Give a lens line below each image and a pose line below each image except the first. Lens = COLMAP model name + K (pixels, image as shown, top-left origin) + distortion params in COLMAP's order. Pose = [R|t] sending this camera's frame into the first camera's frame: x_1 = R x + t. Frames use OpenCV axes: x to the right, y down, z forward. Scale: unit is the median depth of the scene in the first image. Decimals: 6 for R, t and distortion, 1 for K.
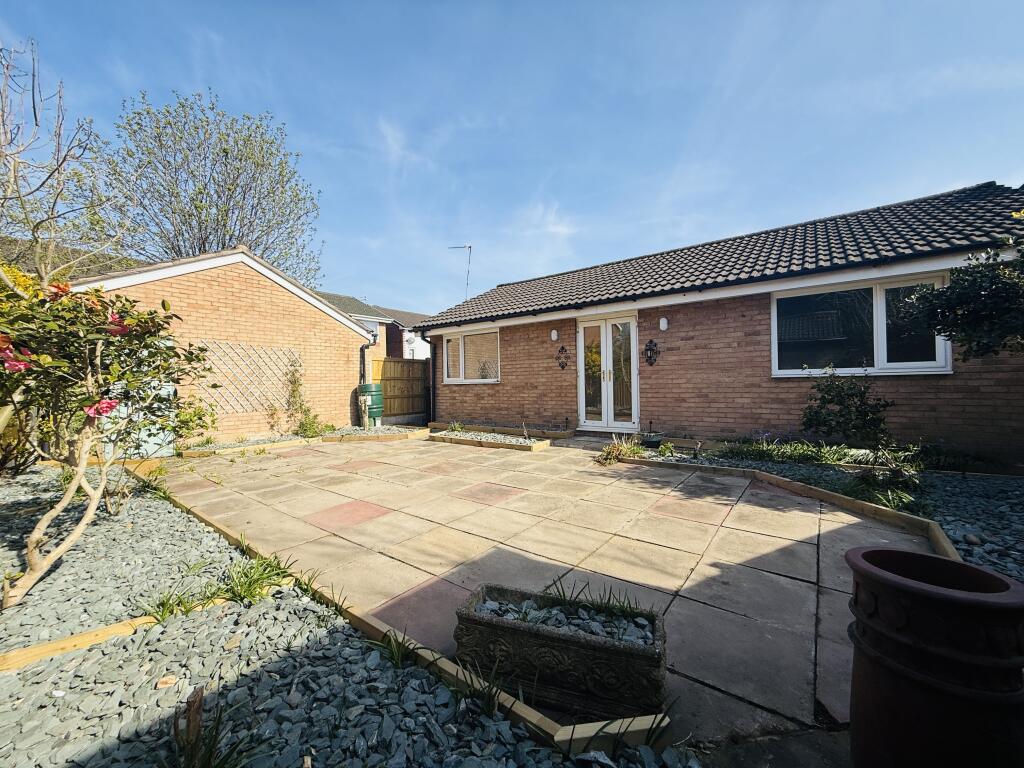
lens RADIAL K [[408.5, 0, 508.9], [0, 408.5, 384.3], [0, 0, 1]] dist [-0.001210, 0.000383]
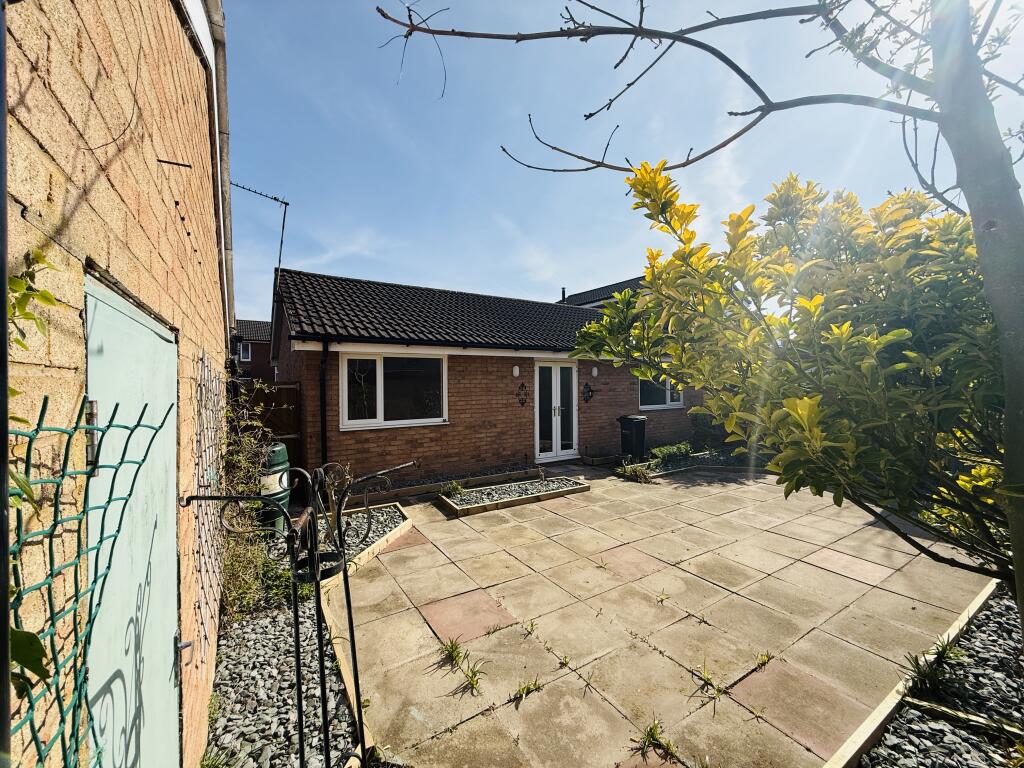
lens RADIAL K [[408.5, 0, 508.9], [0, 408.5, 384.3], [0, 0, 1]] dist [-0.001210, 0.000383]
pose [[0.344655, 0.007719, 0.938698, -0.824651], [0.000834, 0.999963, -0.008528, -0.081867], [-0.938729, 0.003722, 0.344636, 0.689410]]
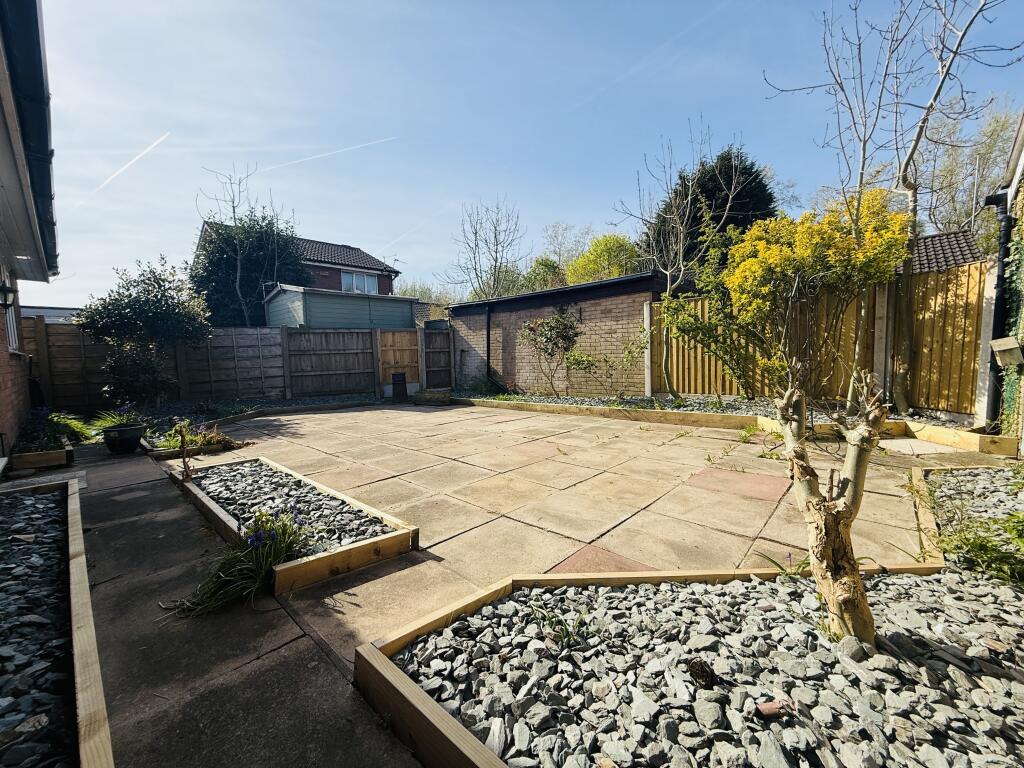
lens RADIAL K [[408.5, 0, 508.9], [0, 408.5, 384.3], [0, 0, 1]] dist [-0.001210, 0.000383]
pose [[-0.995578, 0.033775, 0.087657, -0.277914], [0.040260, 0.996497, 0.073302, 0.018774], [-0.084874, 0.076507, -0.993450, 1.260425]]
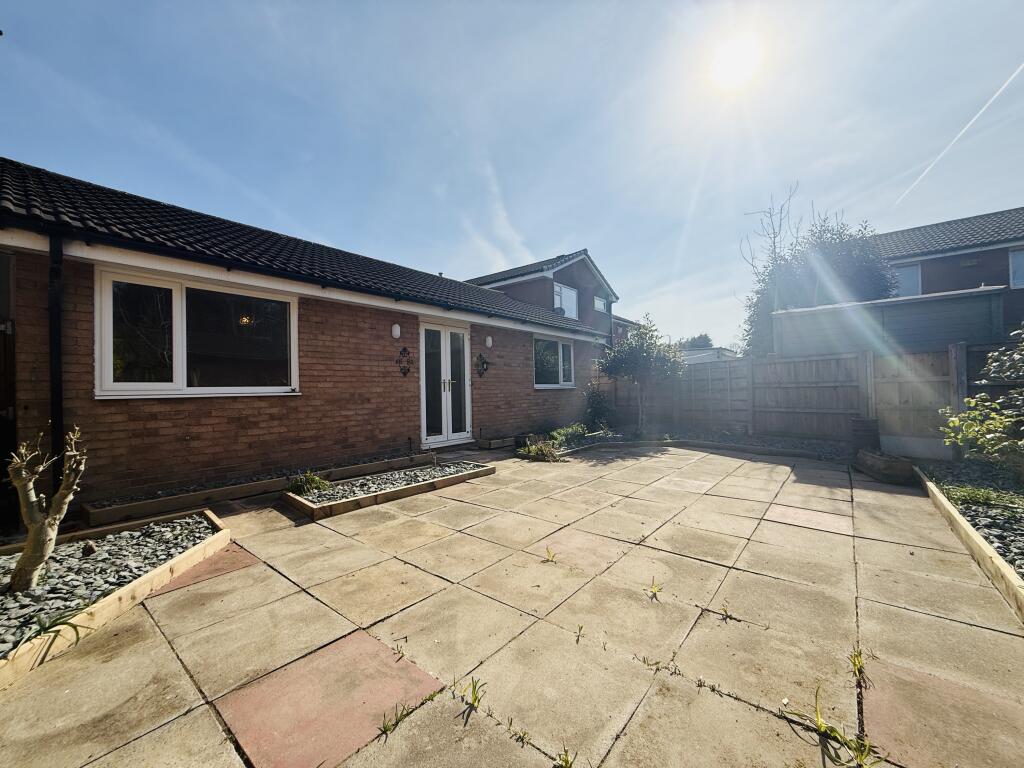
lens RADIAL K [[408.5, 0, 508.9], [0, 408.5, 384.3], [0, 0, 1]] dist [-0.001210, 0.000383]
pose [[0.035098, 0.027441, 0.999007, -0.649384], [0.018240, 0.999439, -0.028094, 0.004532], [-0.999217, 0.019208, 0.034578, 0.777001]]
